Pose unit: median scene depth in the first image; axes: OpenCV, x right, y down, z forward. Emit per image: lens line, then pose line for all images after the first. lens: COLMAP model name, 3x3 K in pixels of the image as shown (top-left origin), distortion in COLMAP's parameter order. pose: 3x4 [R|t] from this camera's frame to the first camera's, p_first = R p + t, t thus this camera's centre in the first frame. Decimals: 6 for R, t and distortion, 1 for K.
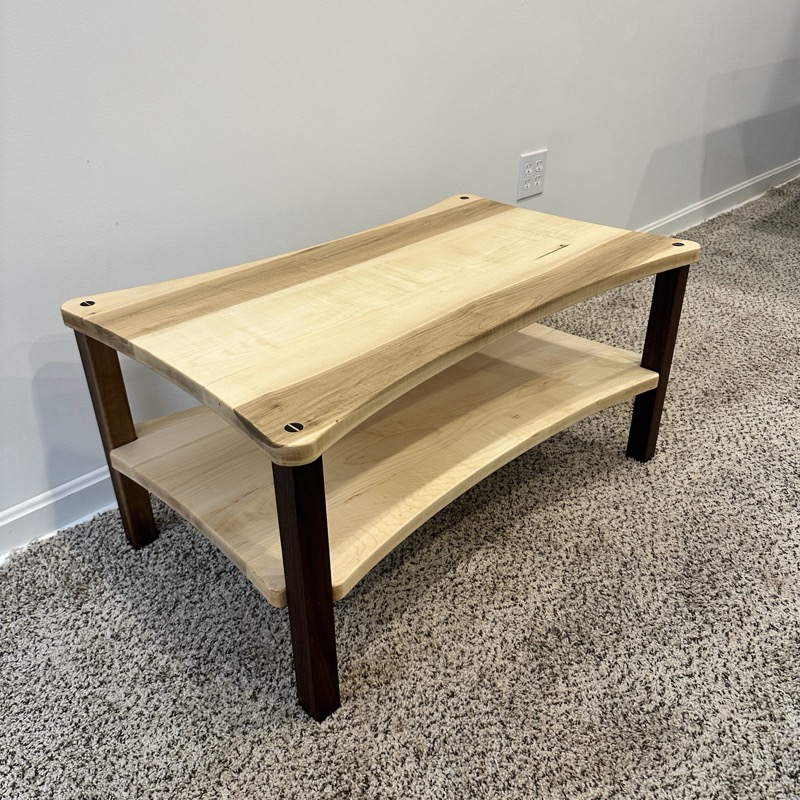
lens RADIAL K [[748.3, 0, 396.5], [0, 748.3, 396.0], [0, 0, 1]] dist [0.100078, -0.168986]
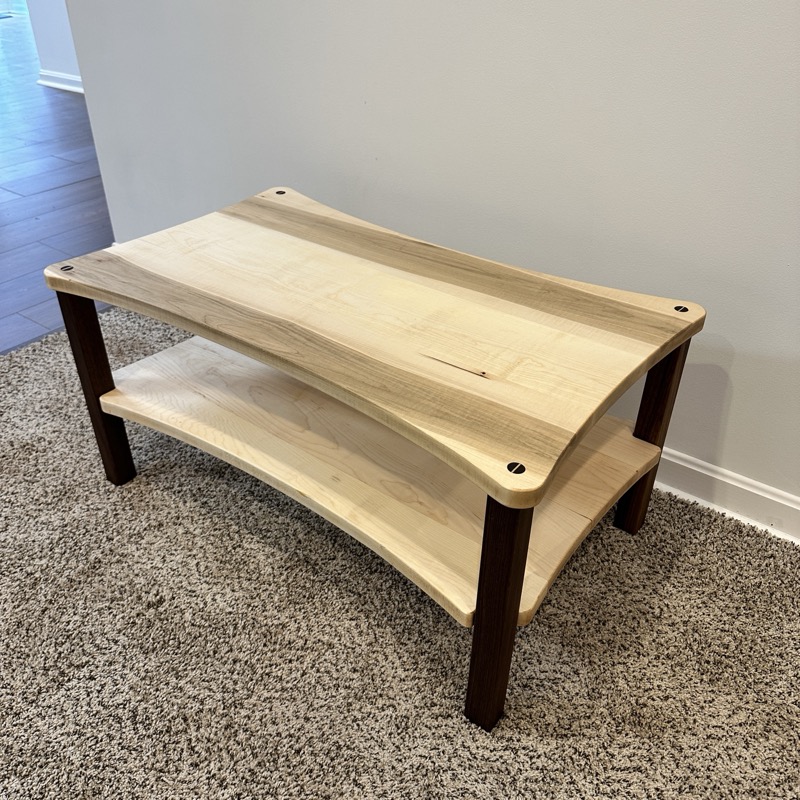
lens RADIAL K [[748.3, 0, 396.5], [0, 748.3, 396.0], [0, 0, 1]] dist [0.100078, -0.168986]
pose [[0.136672, 0.557419, -0.818905, 0.975997], [-0.493408, 0.755129, 0.431659, -0.543256], [0.858993, 0.345058, 0.378240, 0.774481]]
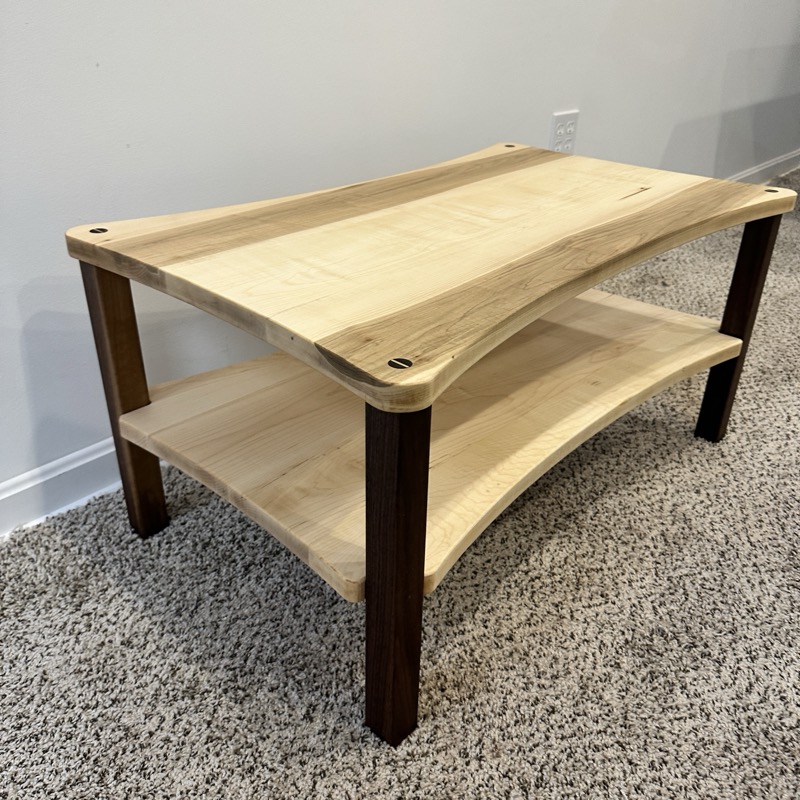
lens RADIAL K [[754.4, 0, 398.5], [0, 754.4, 389.8], [0, 0, 1]] dist [0.053862, -0.095184]
pose [[0.998257, 0.009211, 0.058298, -0.131201], [-0.008242, 0.999824, -0.016840, 0.058501], [-0.058443, 0.016330, 0.998157, 0.170565]]
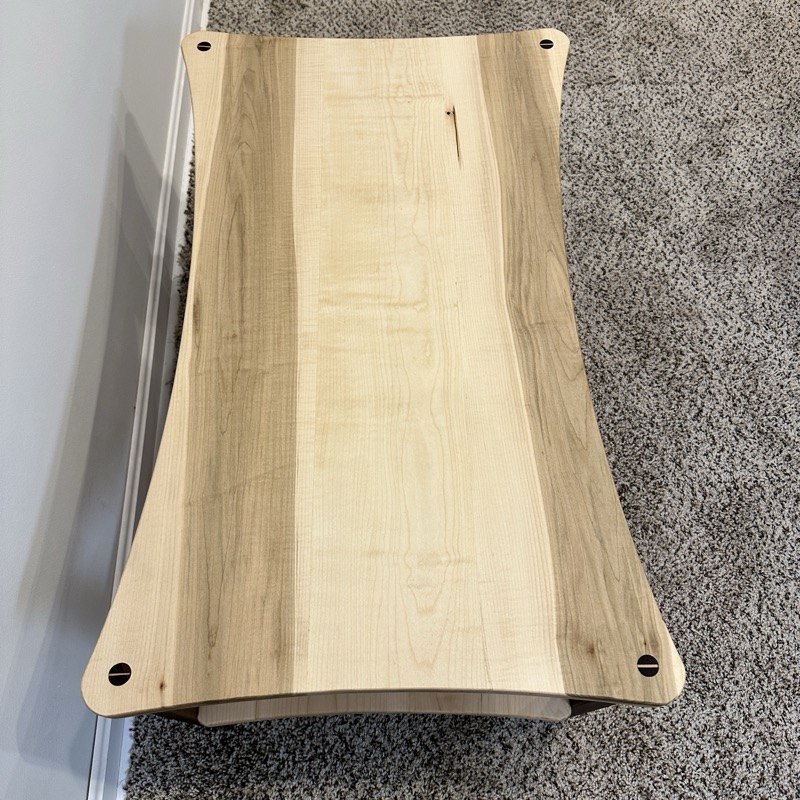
lens RADIAL K [[748.3, 0, 396.5], [0, 748.3, 396.0], [0, 0, 1]] dist [0.100078, -0.168986]
pose [[0.687079, -0.638959, 0.345911, -0.315658], [0.334424, 0.700757, 0.630159, -0.592193], [-0.645046, -0.317288, 0.695158, 0.484146]]
